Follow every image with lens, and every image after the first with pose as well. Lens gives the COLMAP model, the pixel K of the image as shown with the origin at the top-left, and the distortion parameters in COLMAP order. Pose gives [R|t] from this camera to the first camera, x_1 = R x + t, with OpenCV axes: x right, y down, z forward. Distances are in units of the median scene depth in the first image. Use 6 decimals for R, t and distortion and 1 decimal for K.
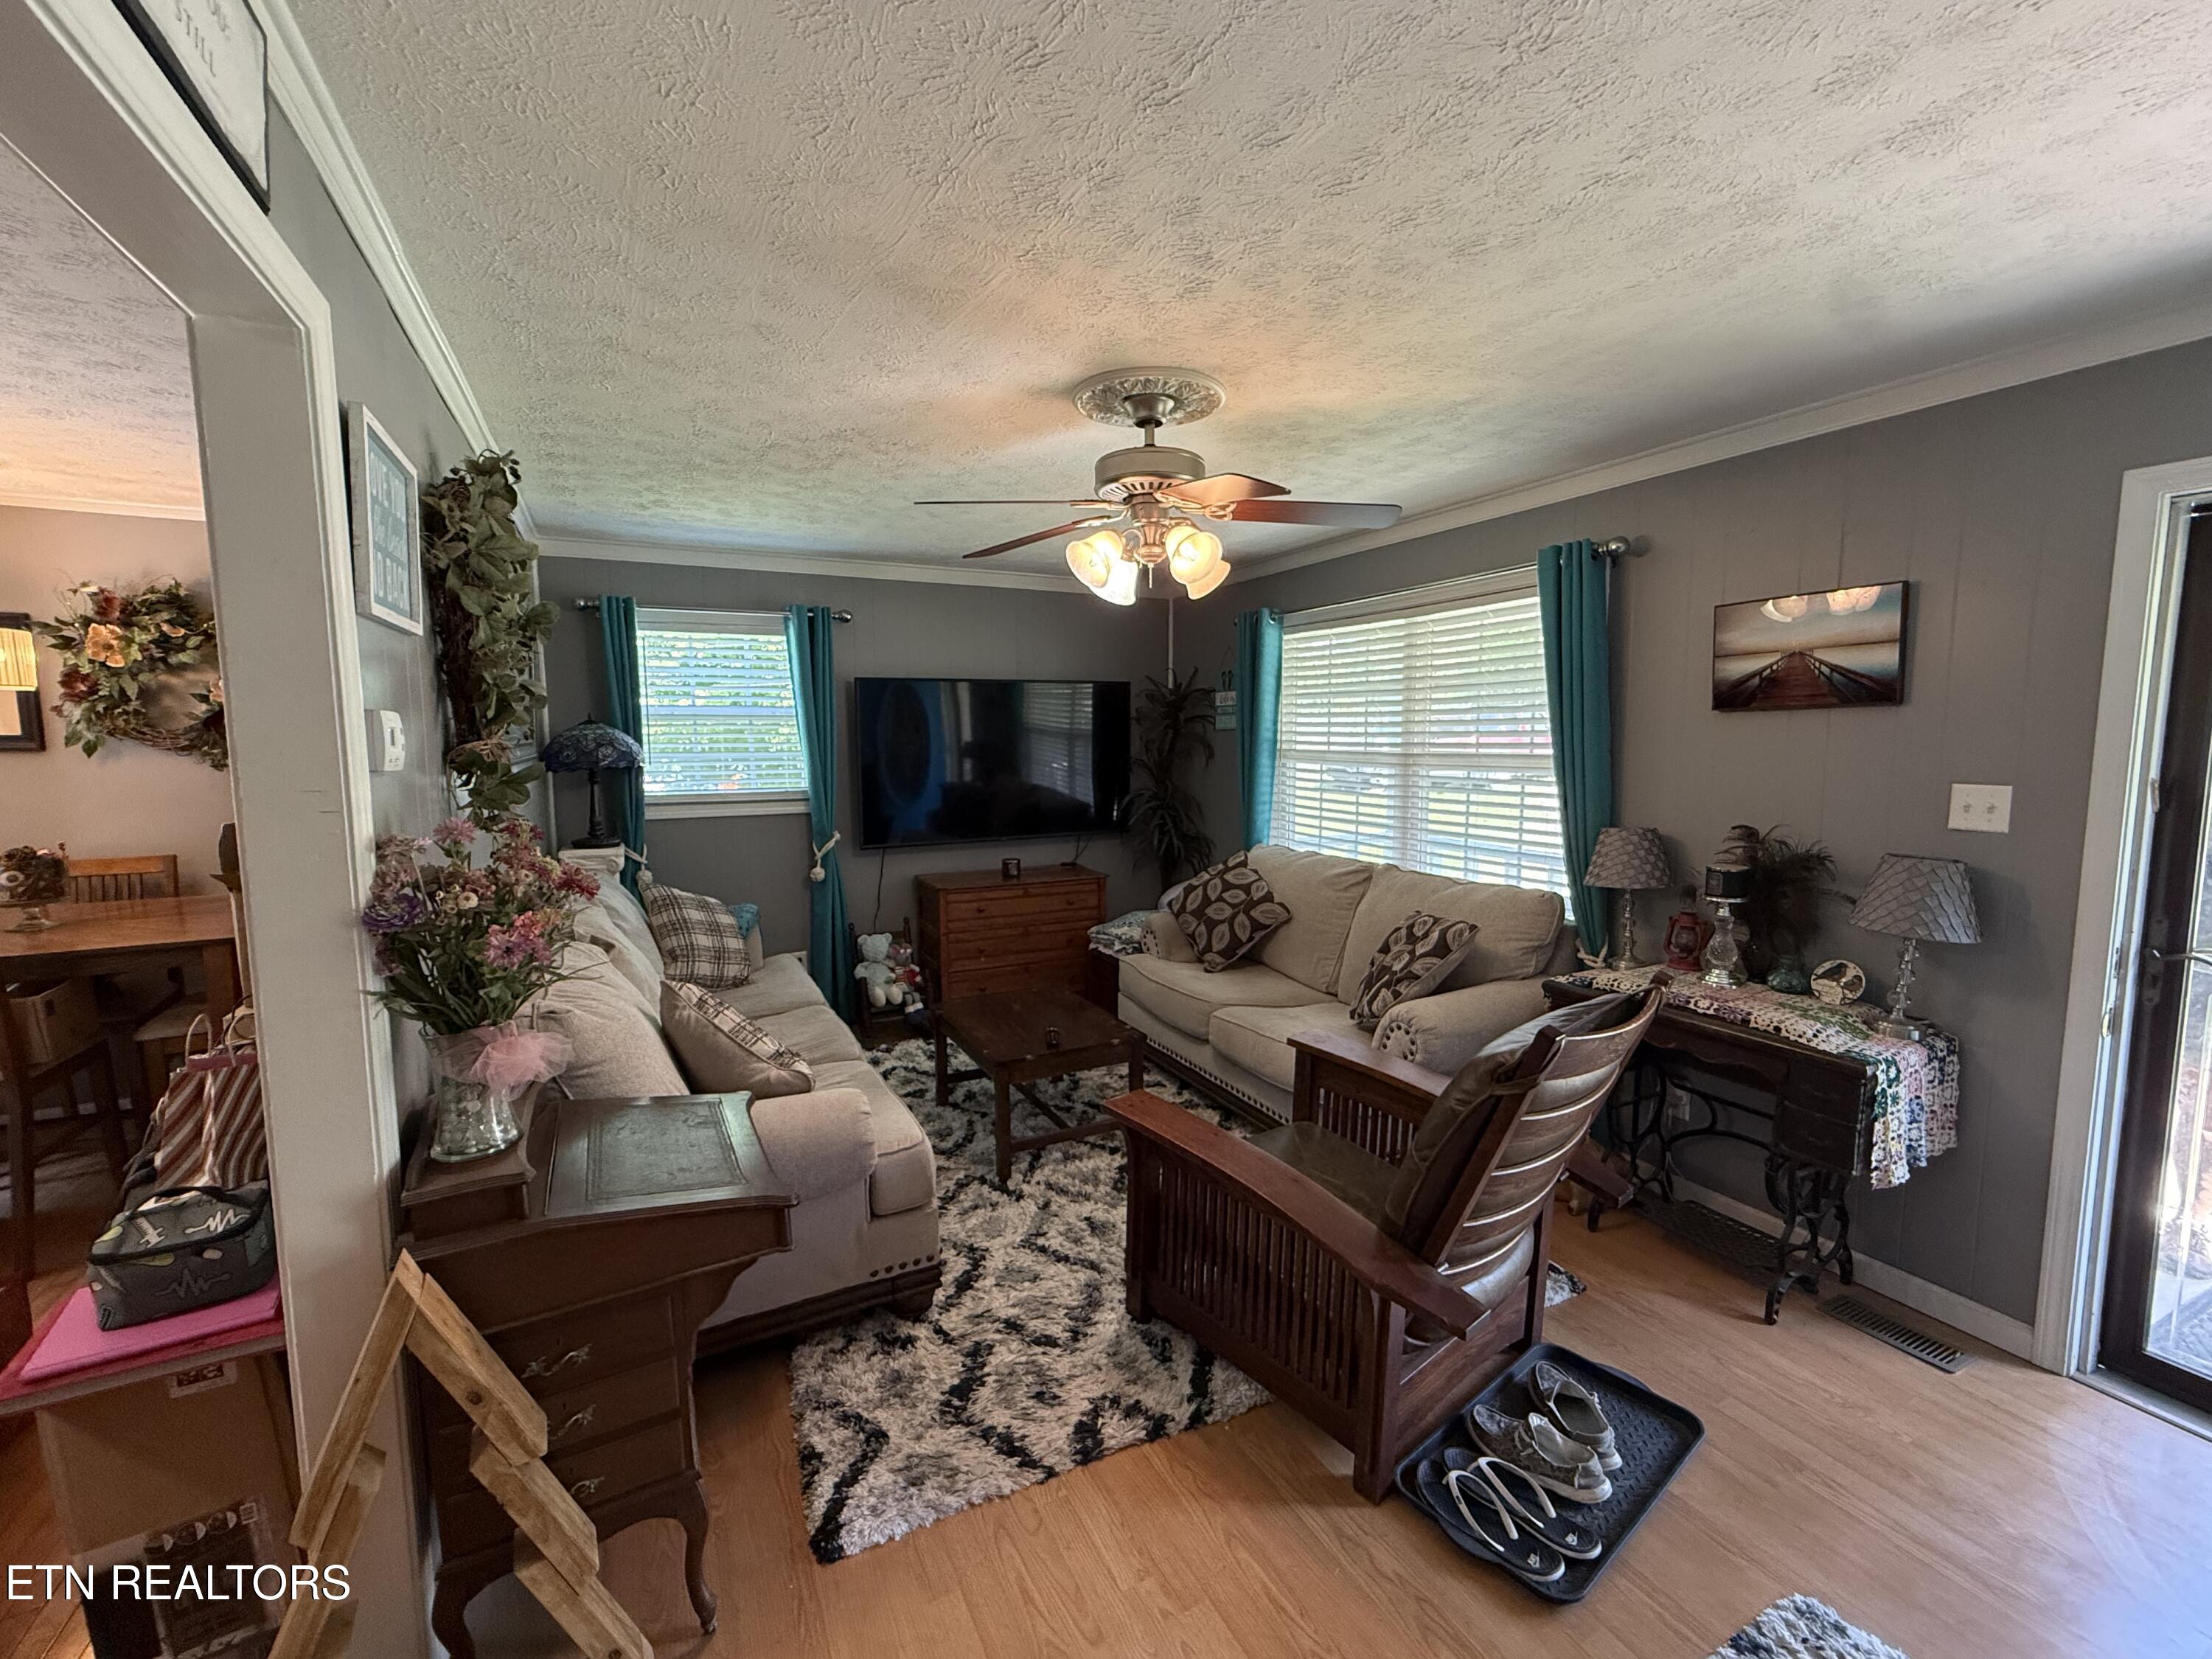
lens RADIAL K [[911.9, 0, 1103.7], [0, 911.9, 826.4], [0, 0, 1]] dist [-0.000734, -0.000077]
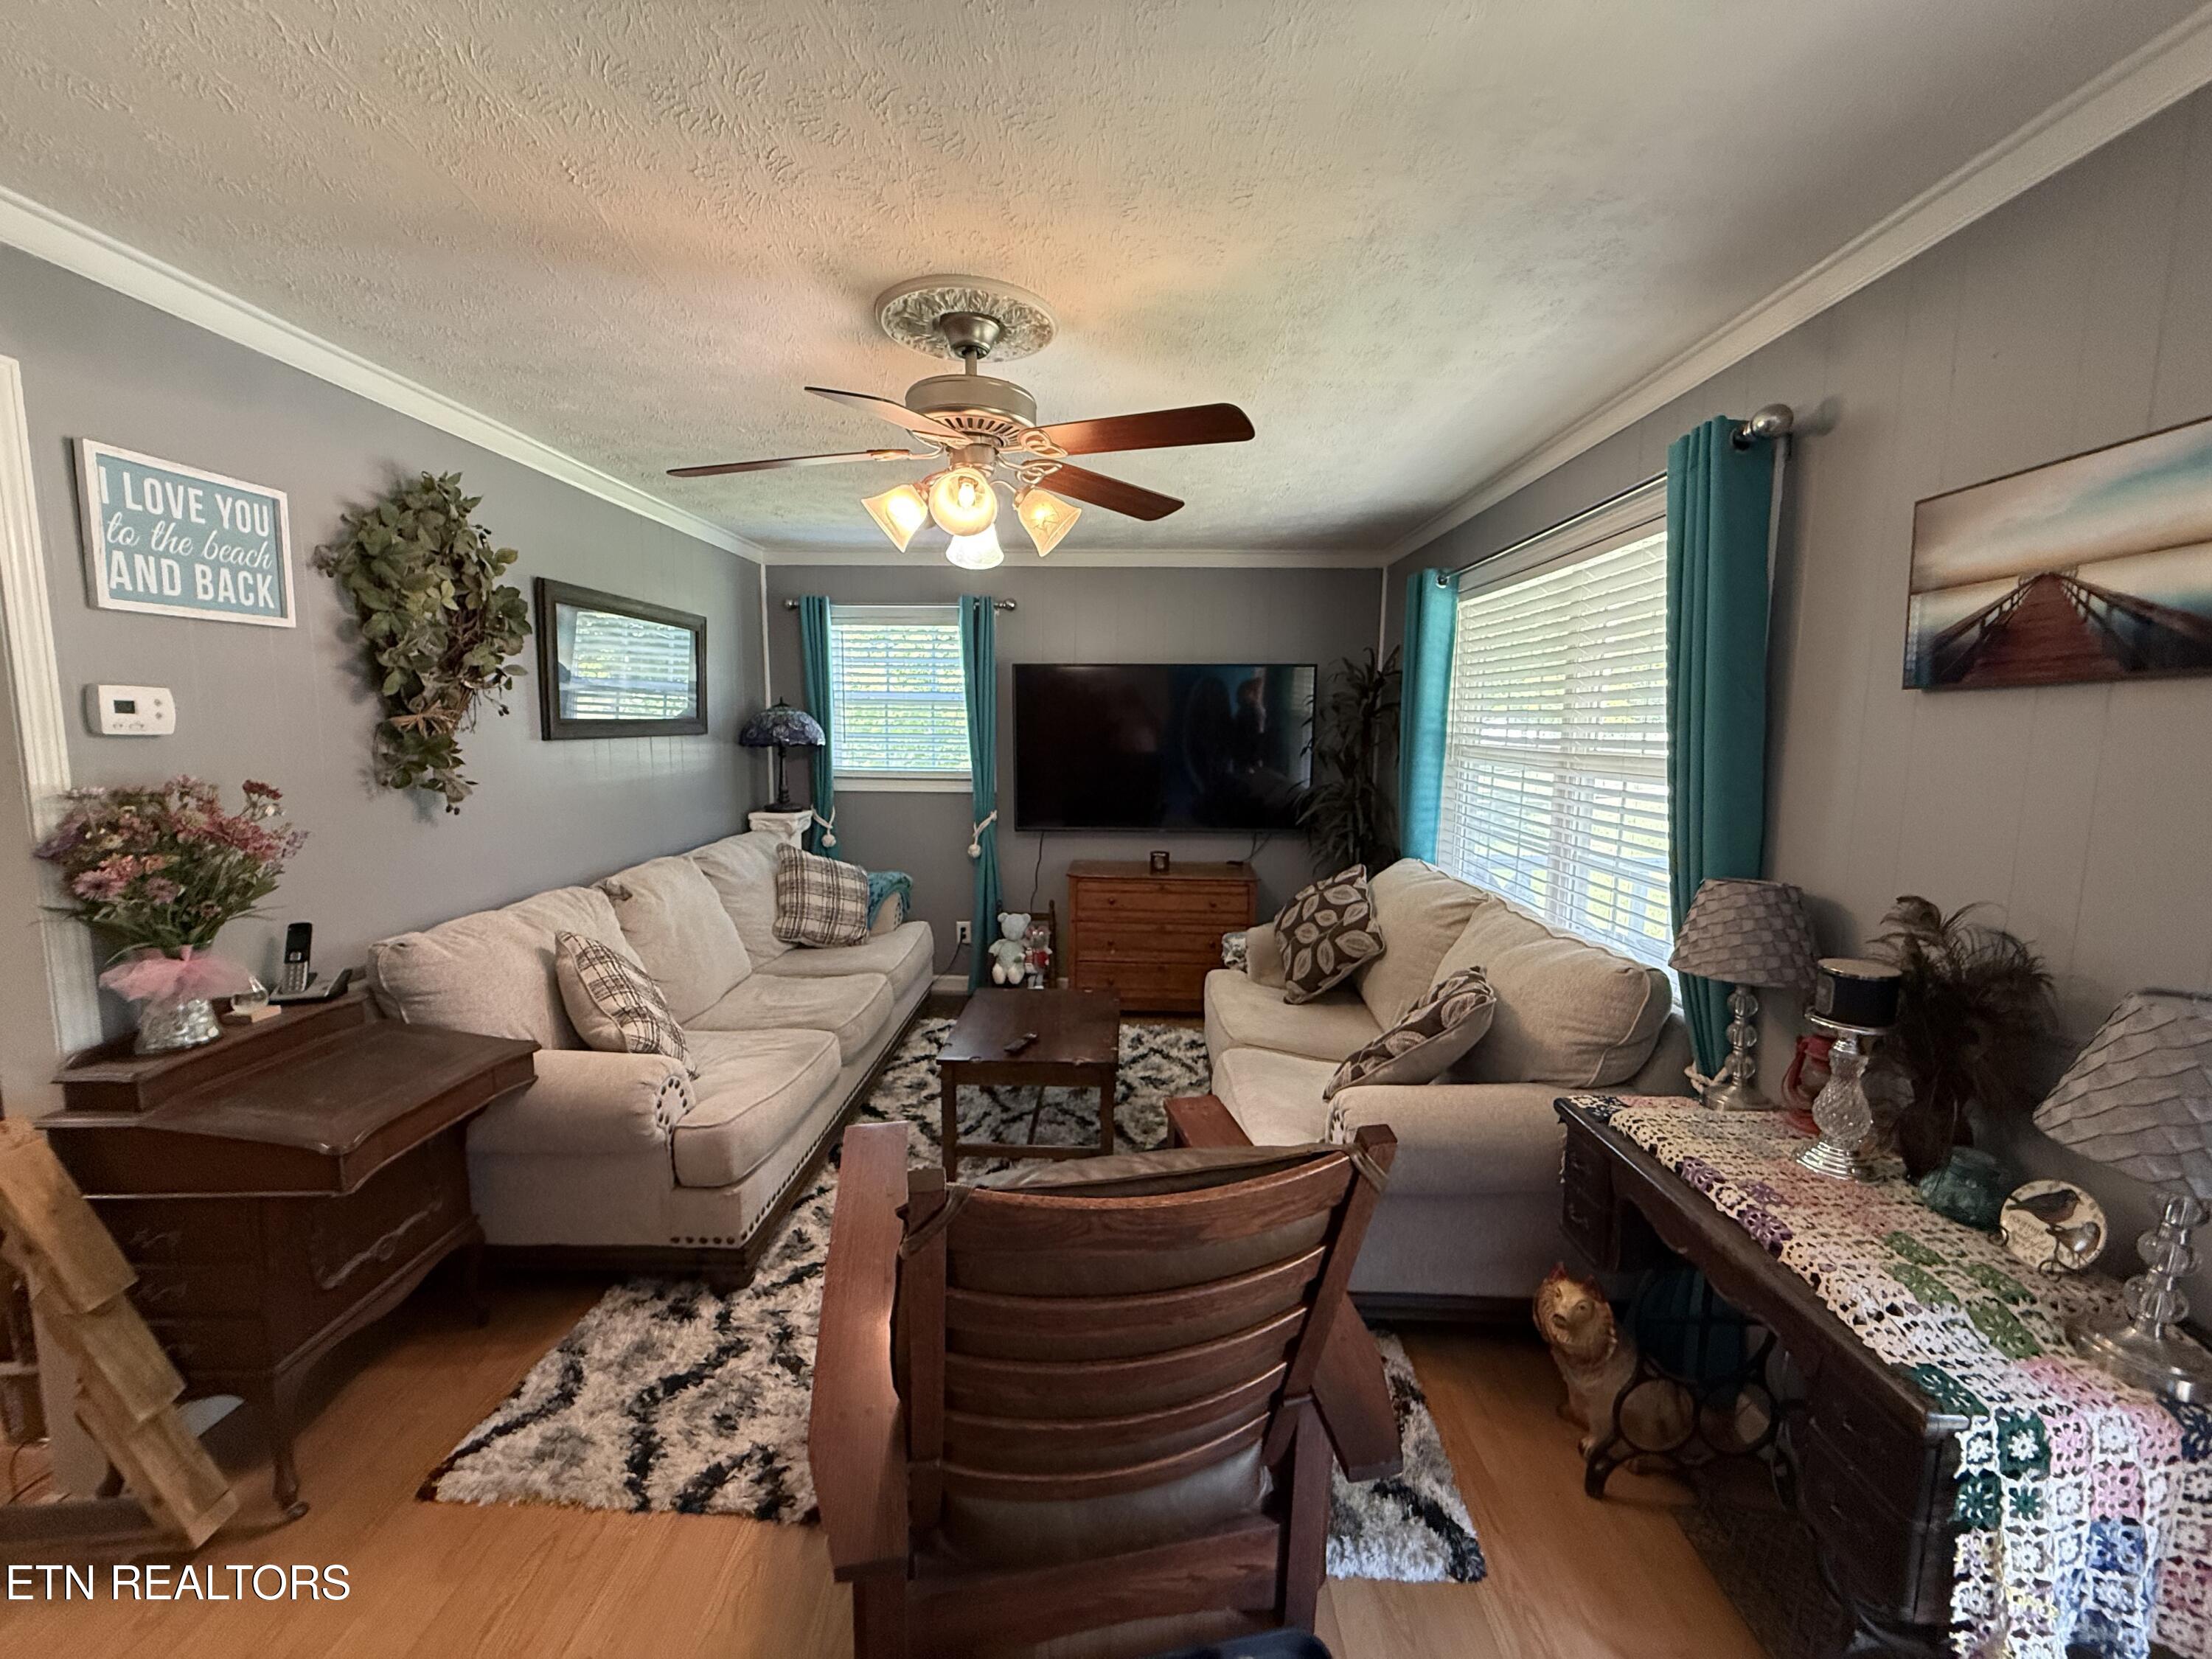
lens RADIAL K [[876.3, 0, 1102.5], [0, 876.3, 825.5], [0, 0, 1]] dist [0.000163, 0.000071]
pose [[0.881391, 0.069561, -0.467237, 0.553333], [-0.062911, 0.997573, 0.029841, -0.031534], [0.468179, 0.003093, 0.883628, 0.323984]]
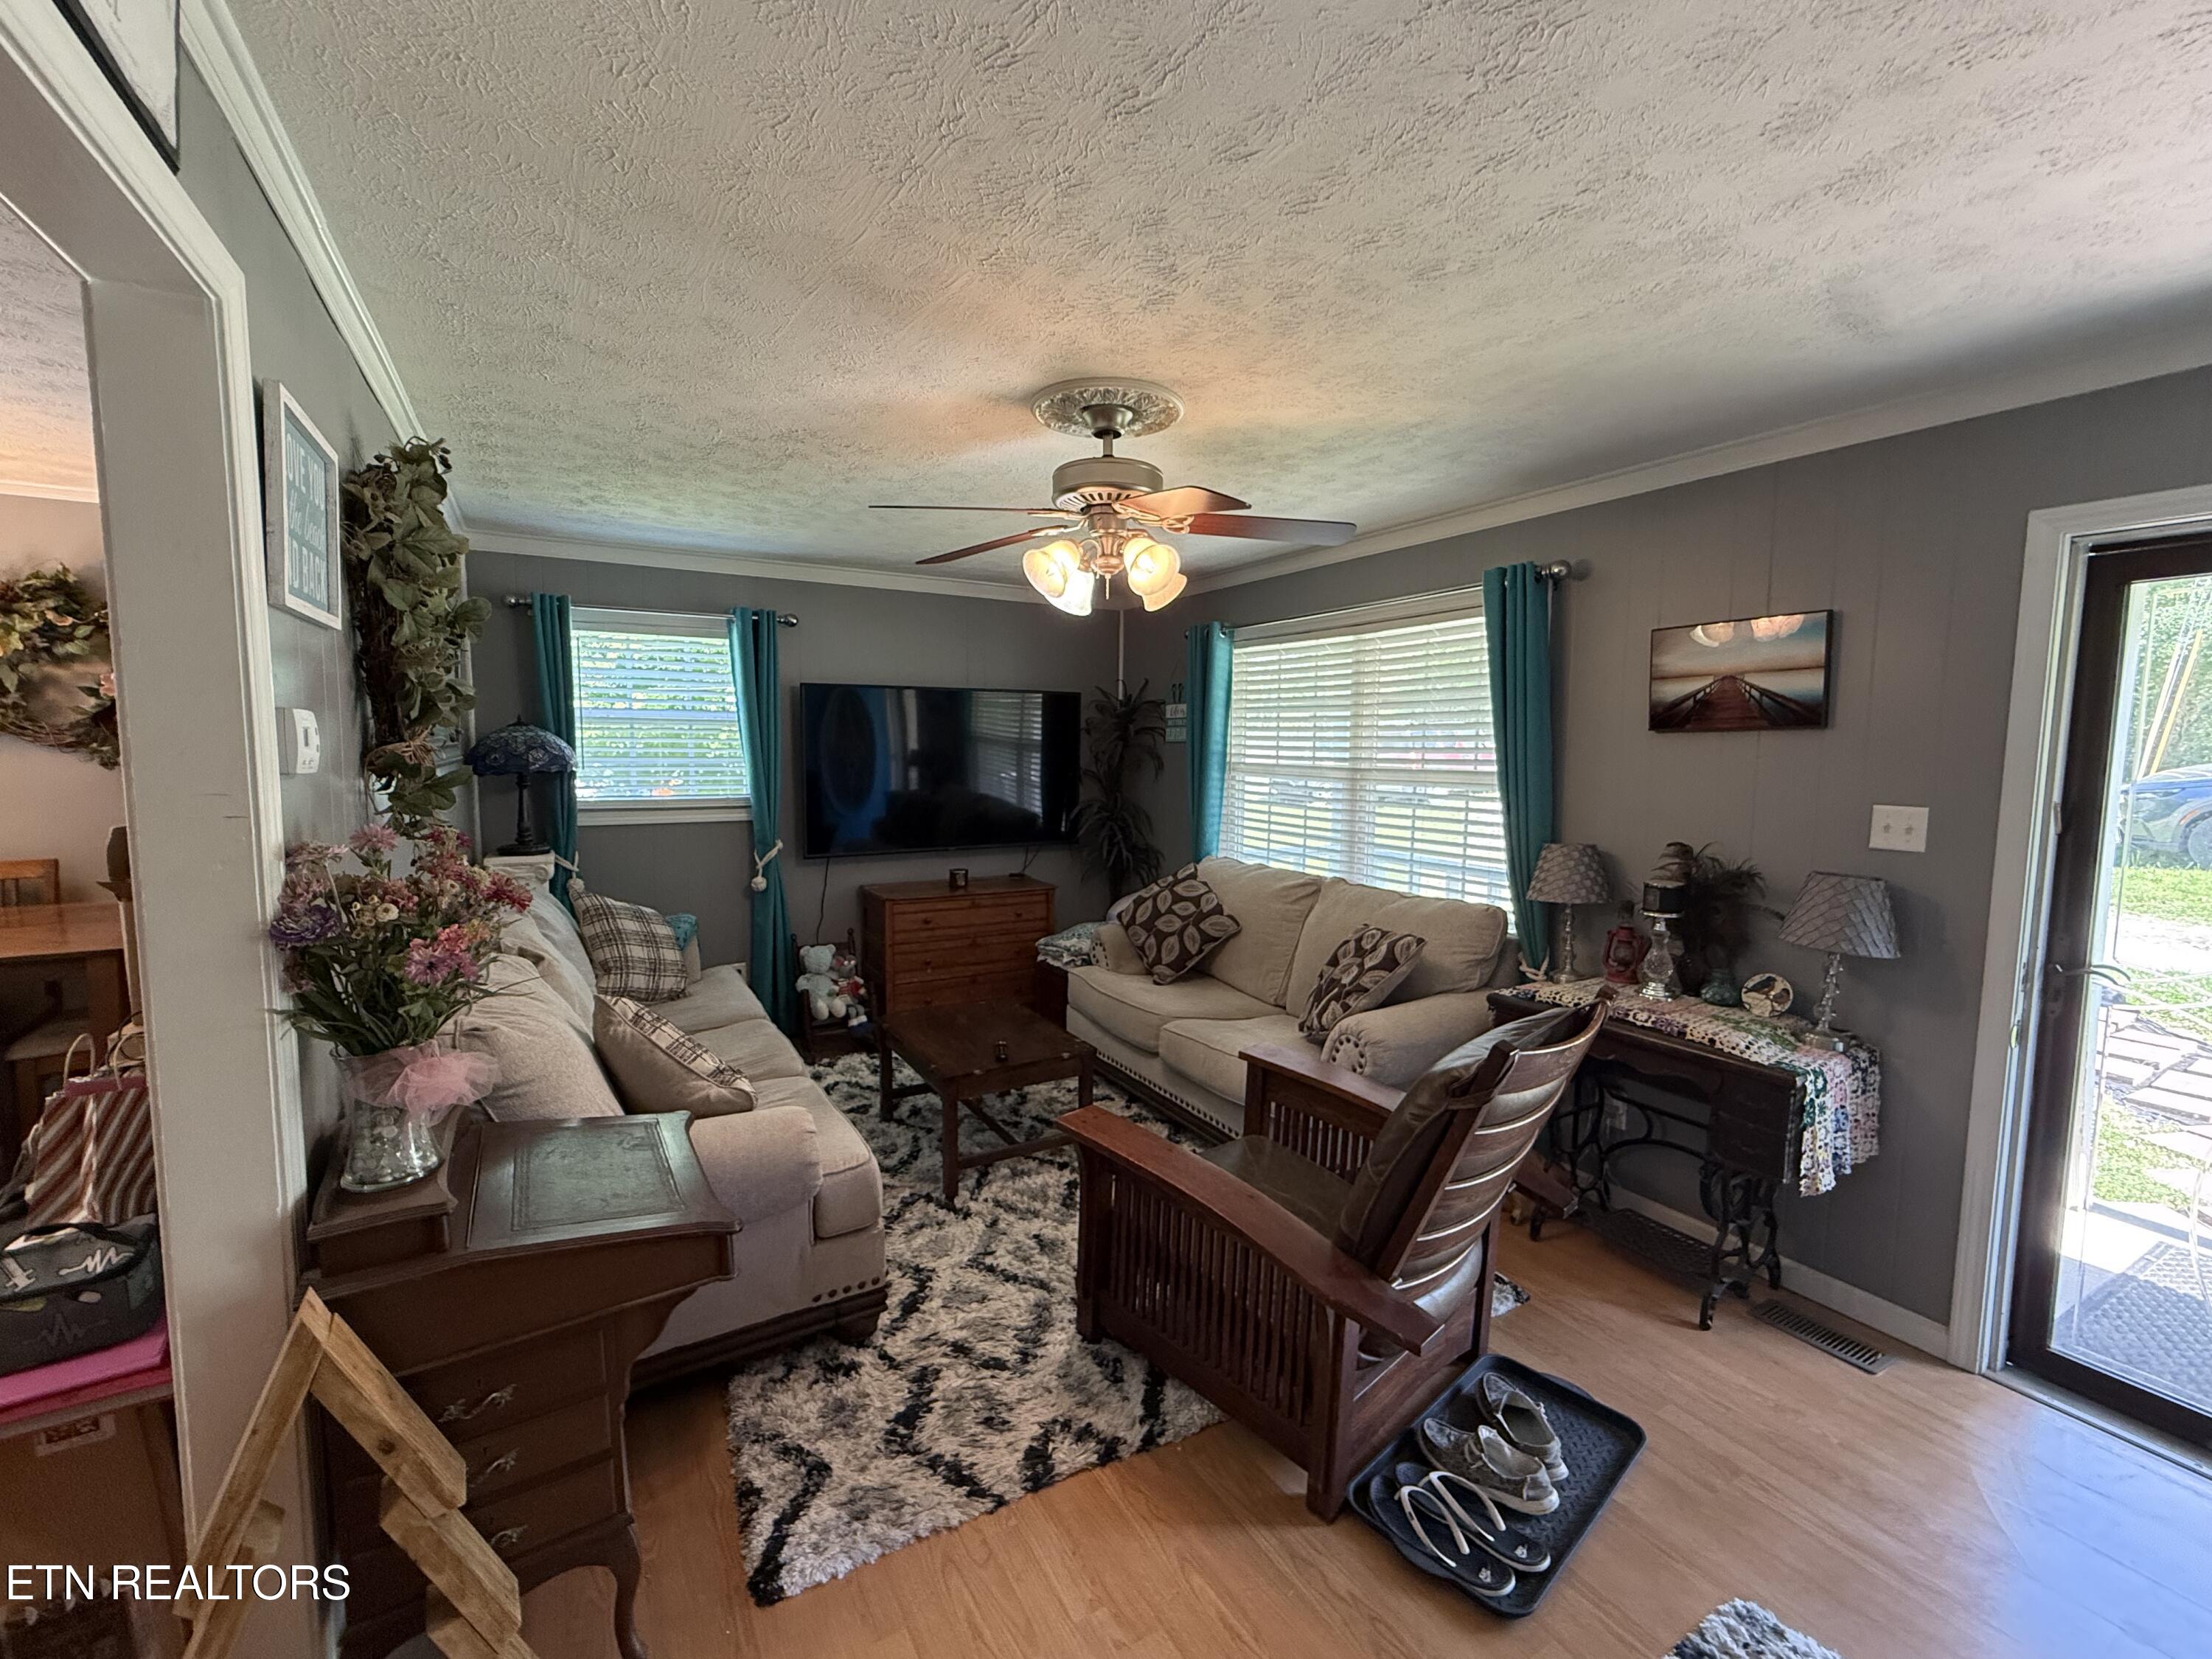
lens RADIAL K [[911.3, 0, 1102.0], [0, 911.3, 827.1], [0, 0, 1]] dist [-0.000814, 0.000055]
pose [[0.998217, 0.009740, 0.058890, -0.010622], [-0.009118, 0.999900, -0.010824, -0.001853], [-0.058990, 0.010268, 0.998206, 0.010727]]
